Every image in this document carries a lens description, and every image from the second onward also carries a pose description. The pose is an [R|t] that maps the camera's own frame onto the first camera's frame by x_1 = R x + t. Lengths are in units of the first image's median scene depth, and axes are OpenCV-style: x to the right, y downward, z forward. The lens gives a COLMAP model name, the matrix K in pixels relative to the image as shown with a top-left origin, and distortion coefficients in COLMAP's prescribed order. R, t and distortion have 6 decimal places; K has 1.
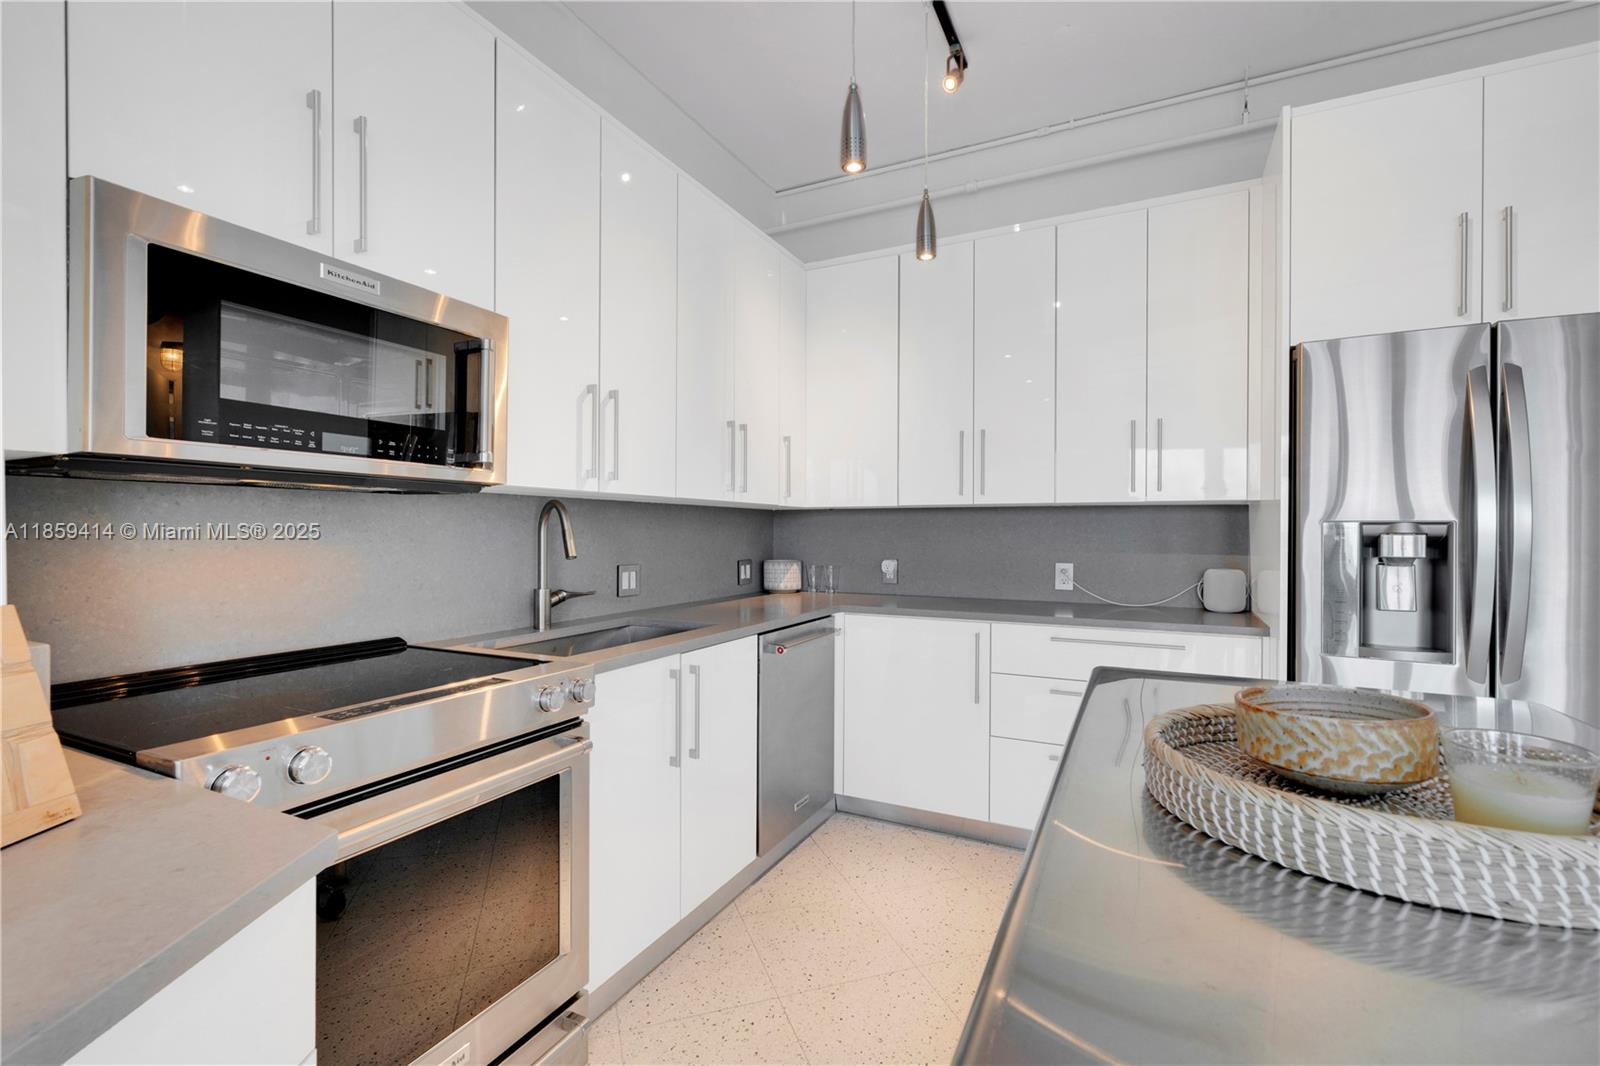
lens RADIAL K [[703.1, 0, 811.0], [0, 703.1, 535.5], [0, 0, 1]] dist [0.001090, 0.001025]
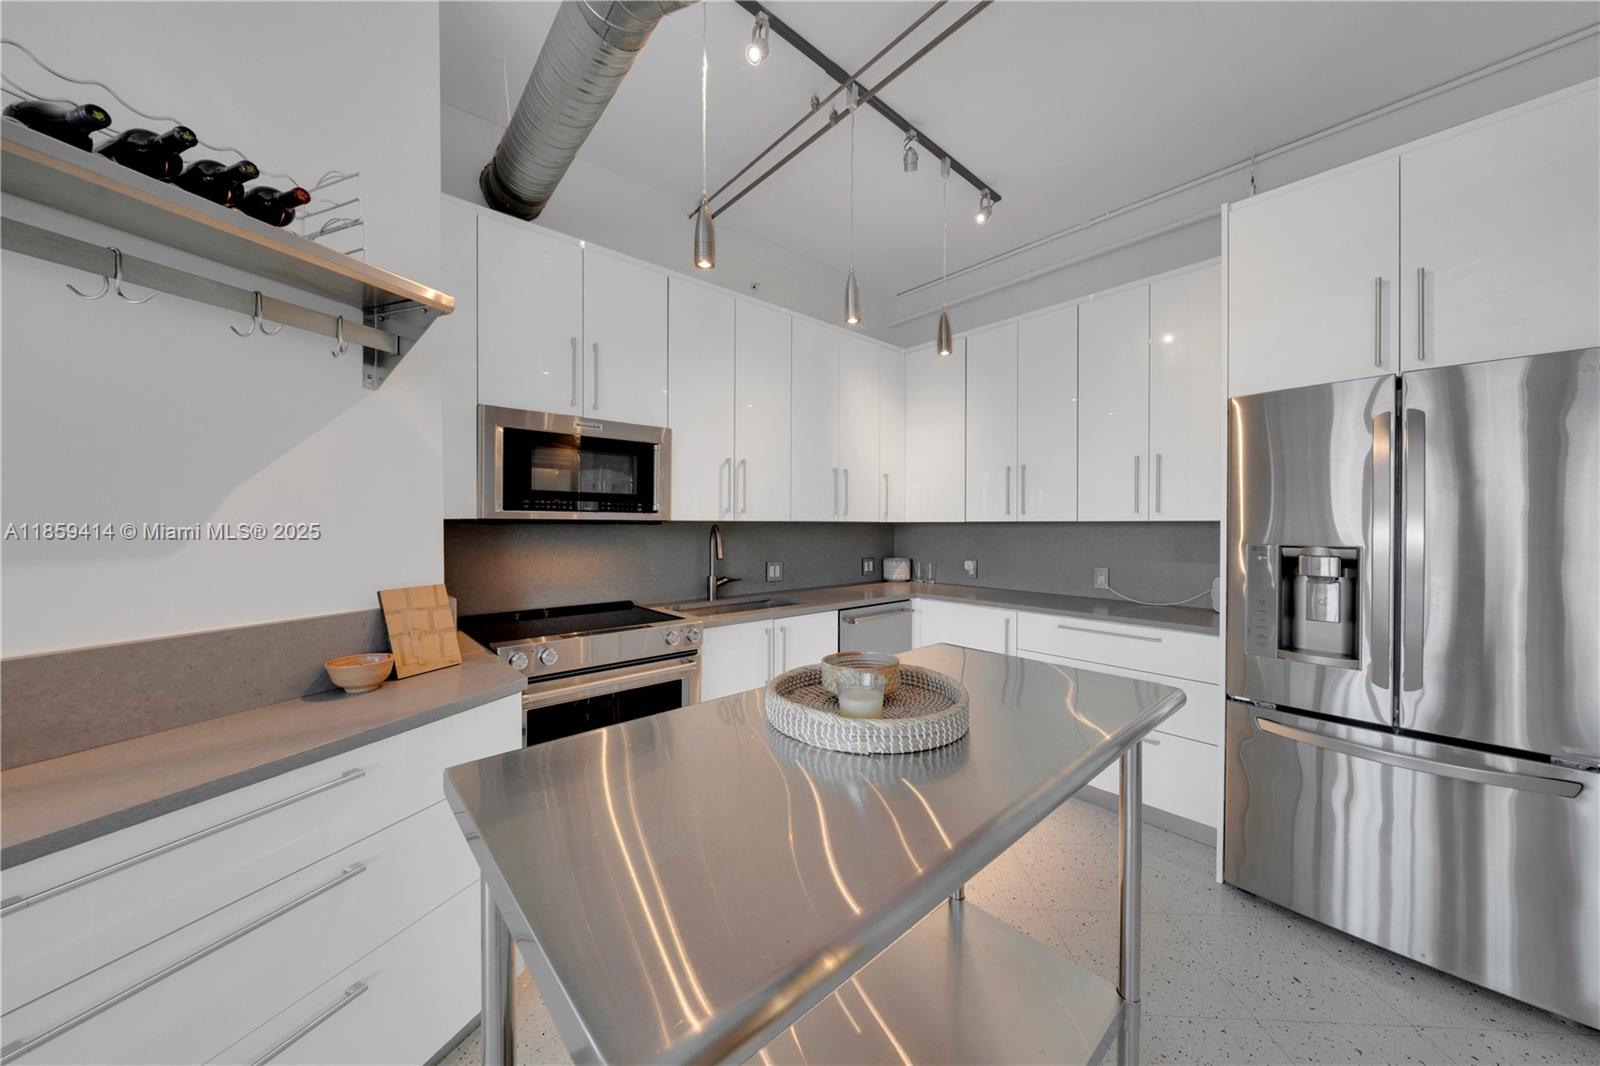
lens RADIAL K [[548.2, 0, 802.2], [0, 548.2, 532.5], [0, 0, 1]] dist [-0.005957, 0.001537]
pose [[0.922958, 0.003426, -0.384886, 0.333953], [-0.000707, 0.999974, 0.007207, -0.040267], [0.384901, -0.006380, 0.922936, -0.145275]]
